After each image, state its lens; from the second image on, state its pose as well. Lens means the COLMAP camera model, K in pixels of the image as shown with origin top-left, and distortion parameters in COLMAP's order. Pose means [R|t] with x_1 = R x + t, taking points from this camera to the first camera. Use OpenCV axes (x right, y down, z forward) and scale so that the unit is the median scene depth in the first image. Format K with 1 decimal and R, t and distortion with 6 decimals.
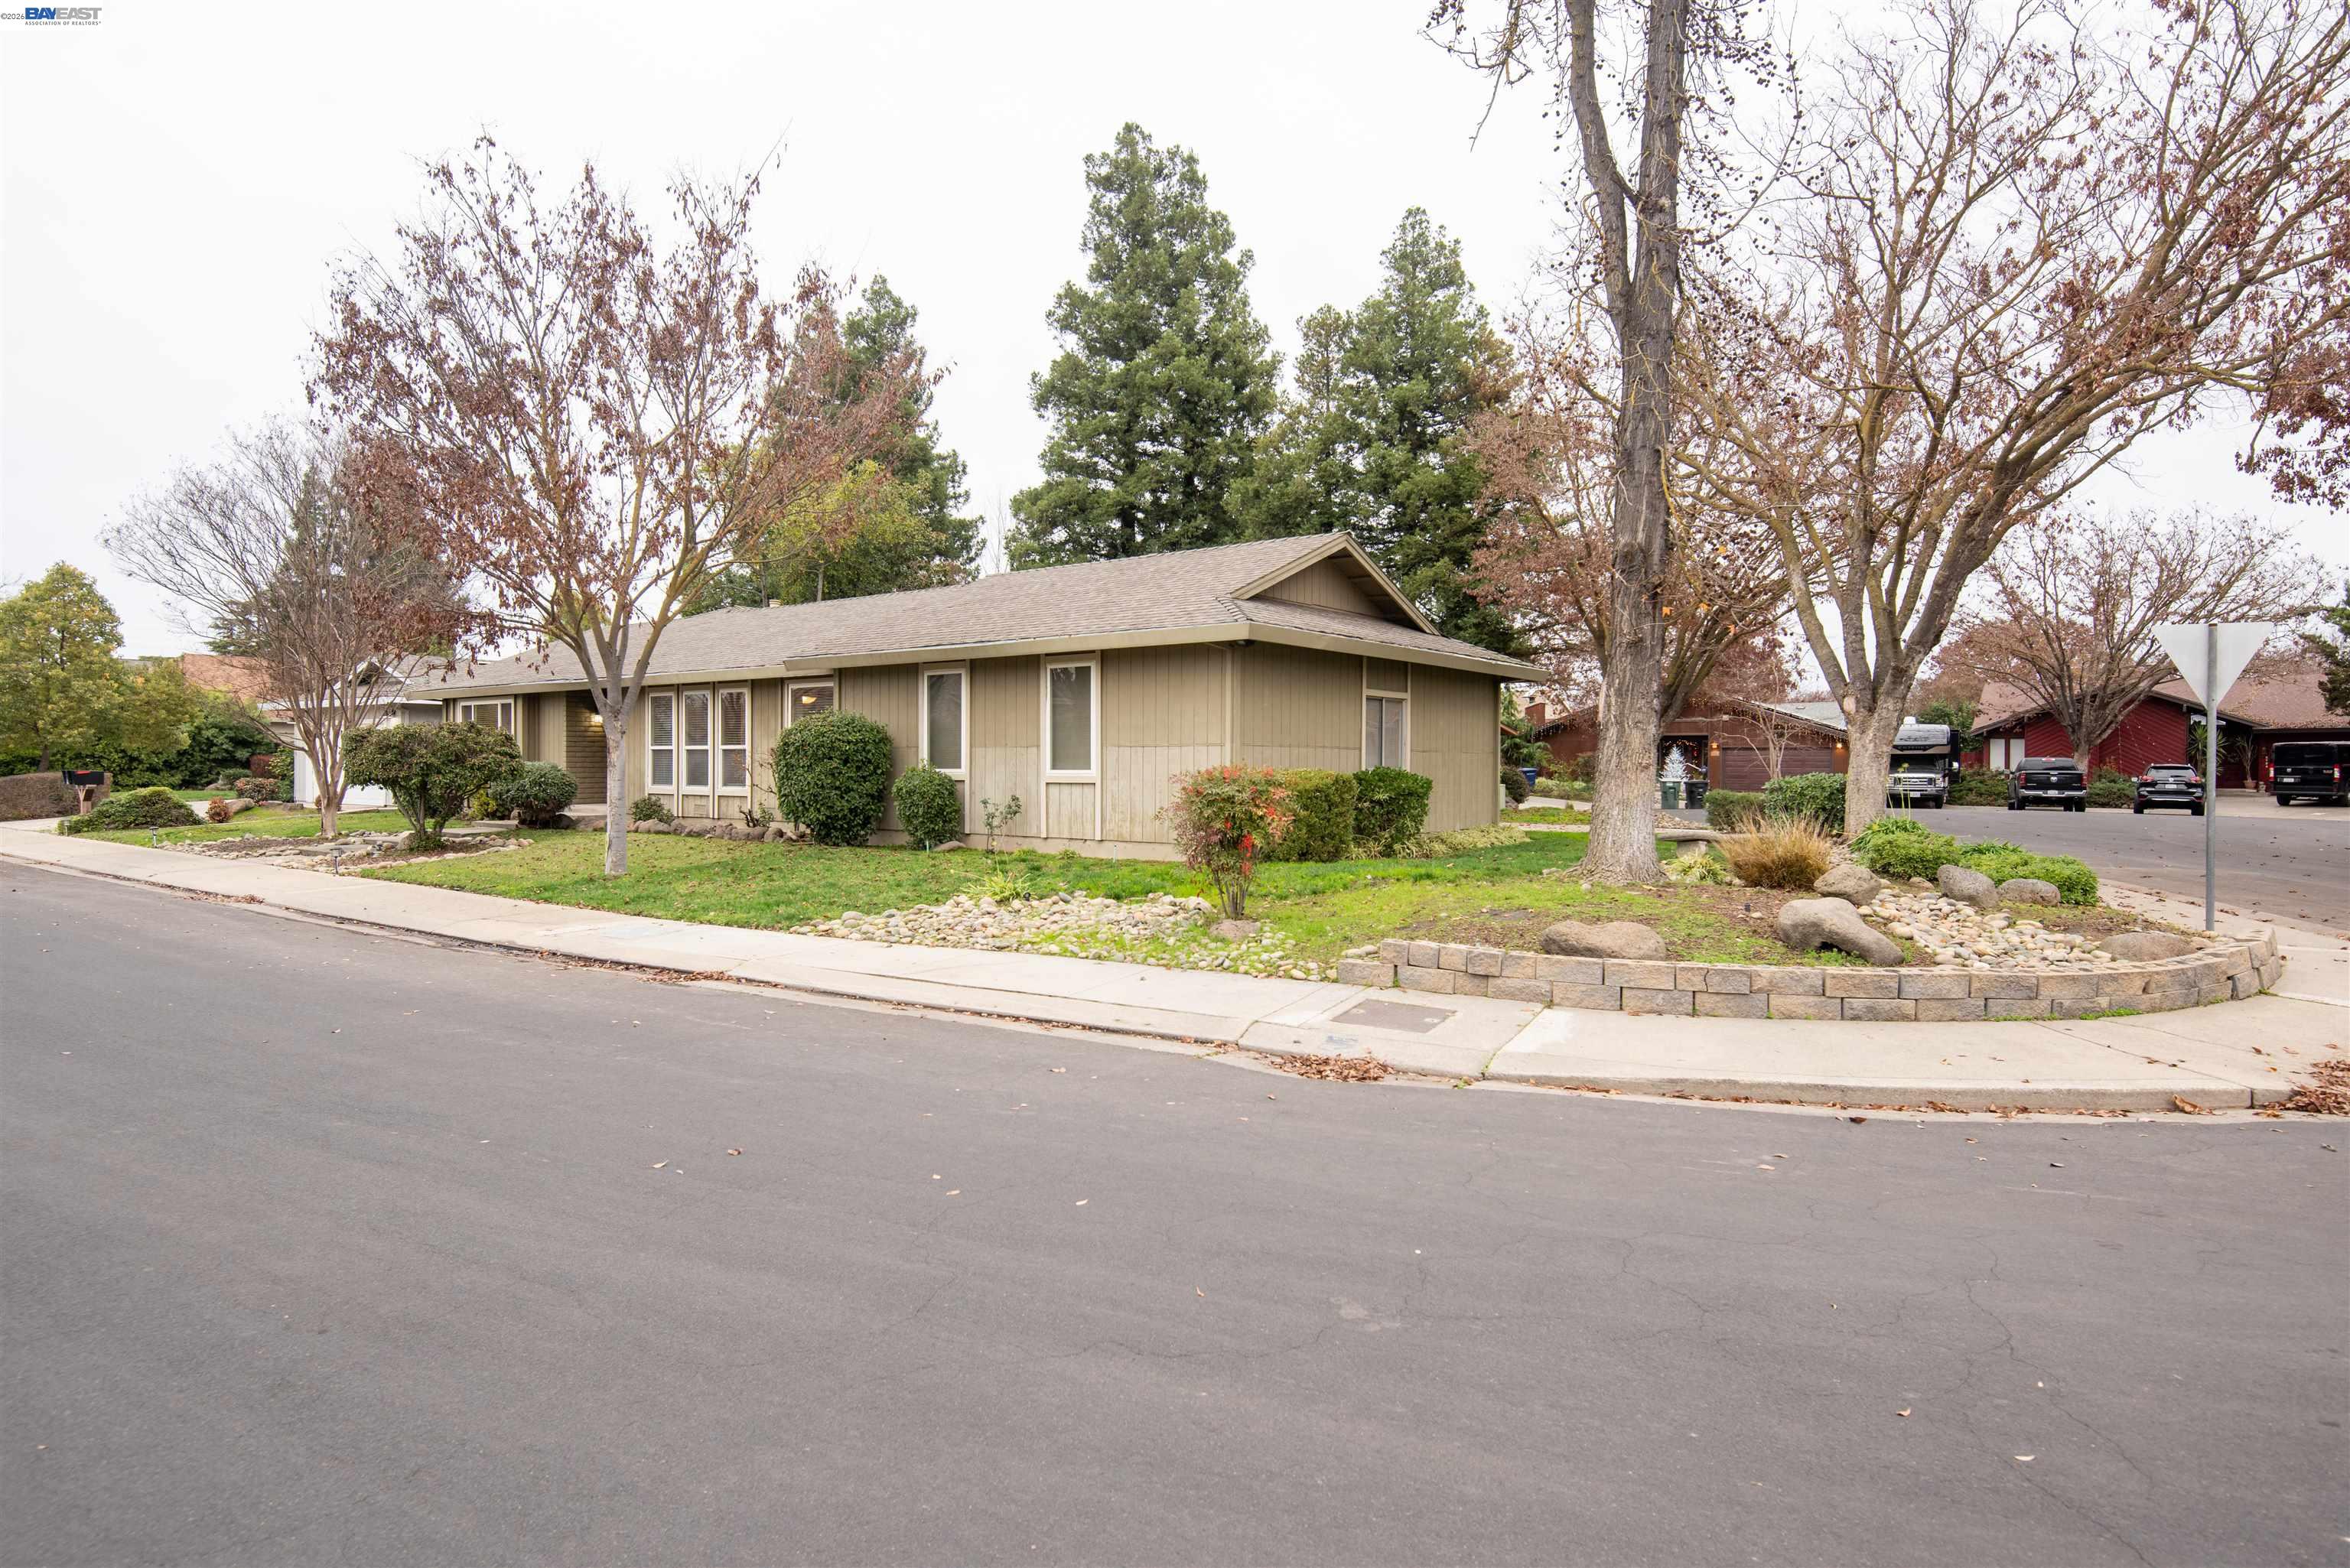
lens RADIAL K [[1363.1, 0, 1175.0], [0, 1363.1, 784.0], [0, 0, 1]] dist [-0.005270, -0.000799]
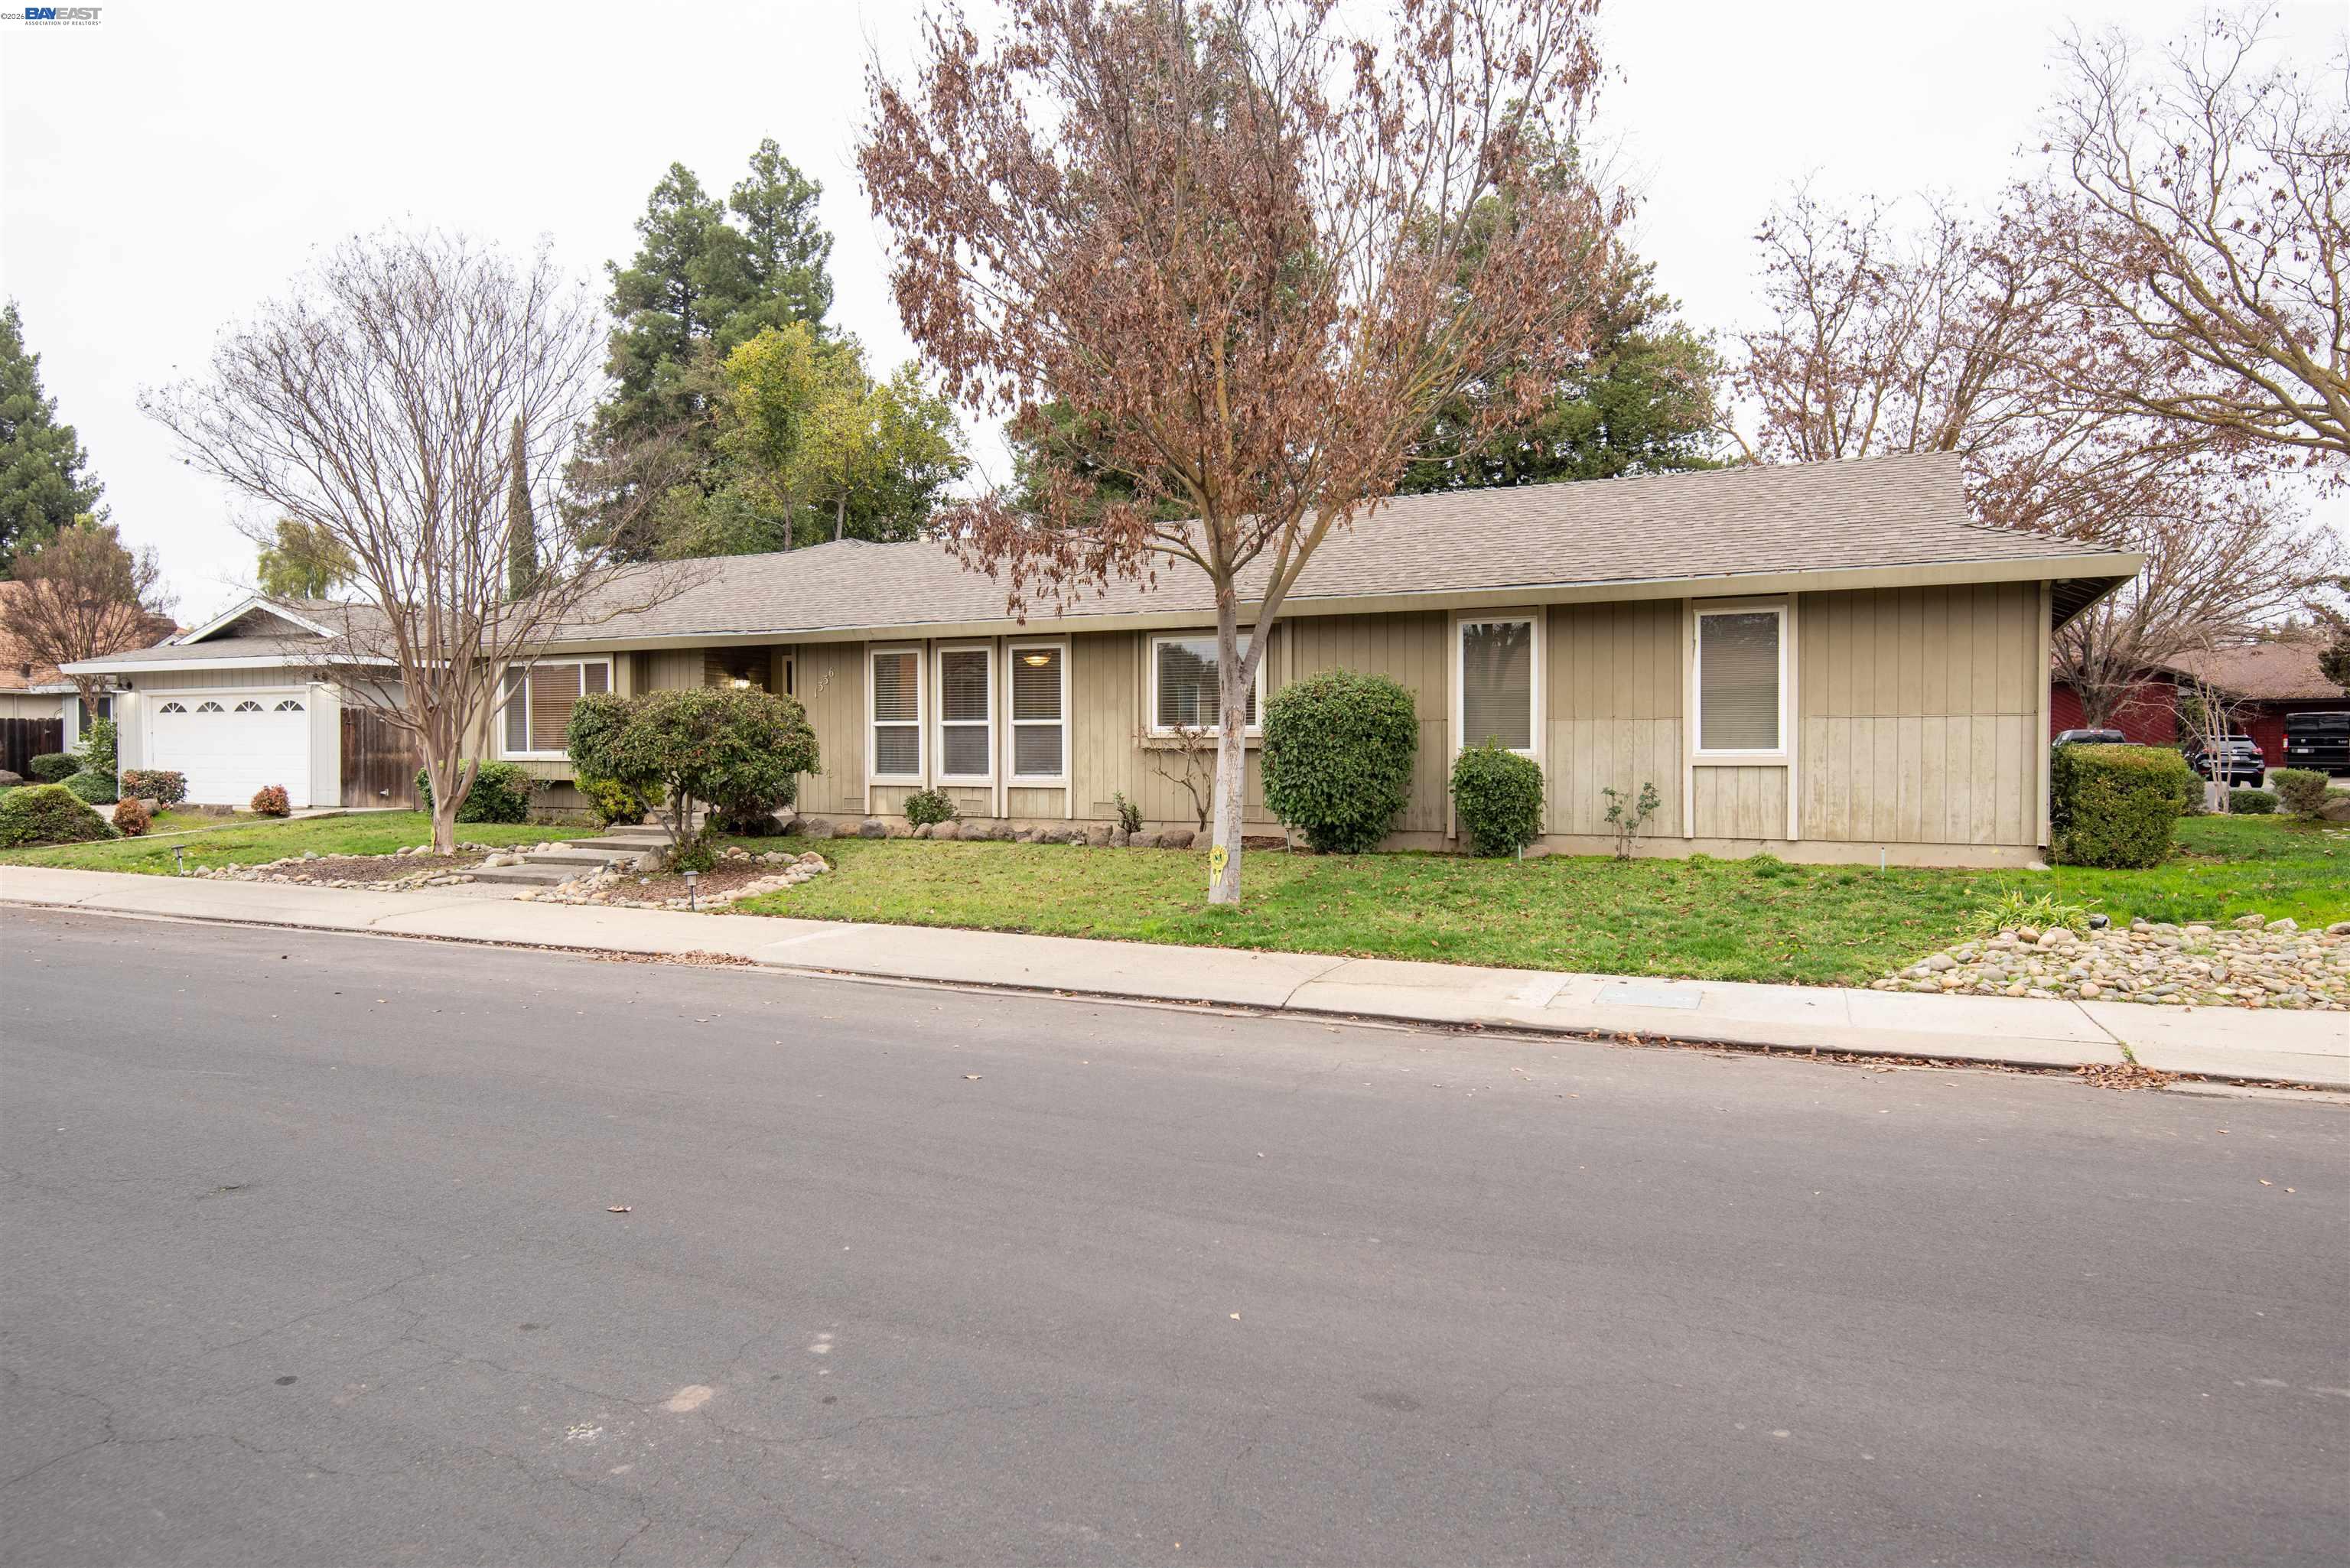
lens RADIAL K [[1495.7, 0, 1169.9], [0, 1495.7, 796.2], [0, 0, 1]] dist [0.007116, 0.000975]
pose [[0.978513, -0.013849, 0.205719, -0.409977], [0.009386, 0.999699, 0.022657, -0.004220], [-0.205971, -0.020239, 0.978349, 0.173469]]
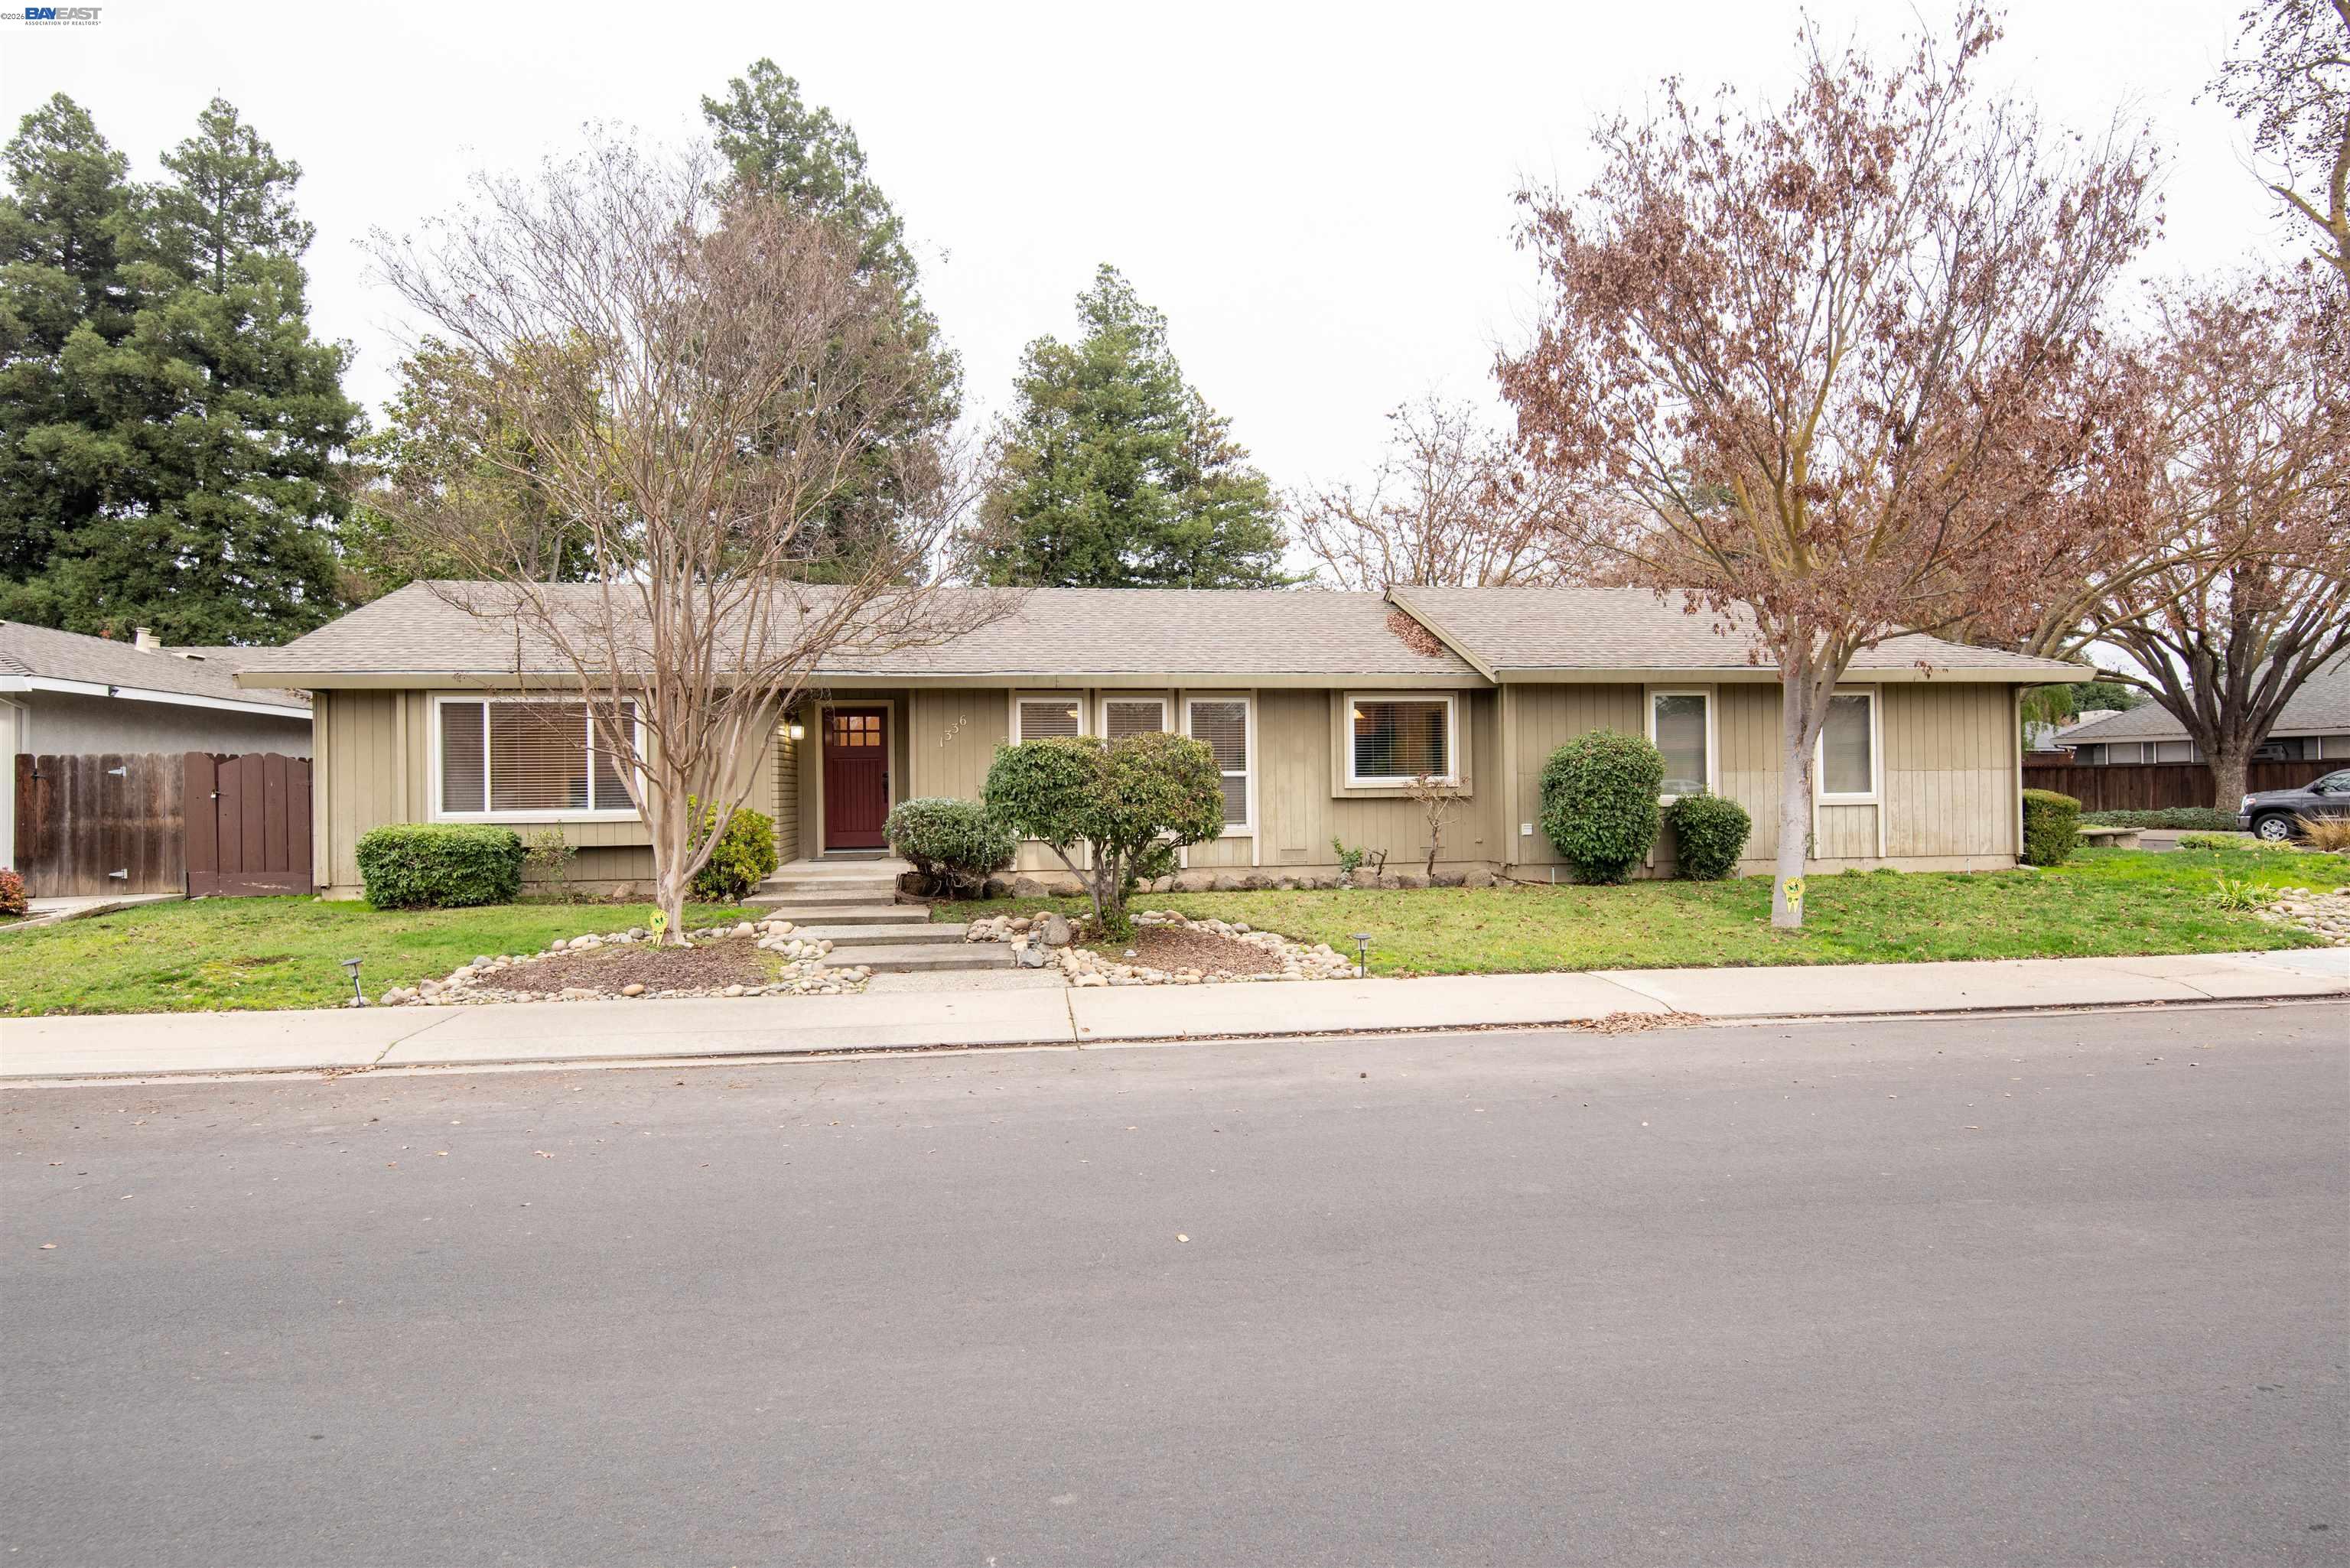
lens RADIAL K [[1244.4, 0, 1185.8], [0, 1244.4, 784.2], [0, 0, 1]] dist [0.018273, -0.018967]
pose [[0.682819, -0.007348, 0.730551, -0.827900], [0.023967, 0.999637, -0.012346, -0.012497], [-0.730195, 0.025939, 0.682747, 0.516597]]
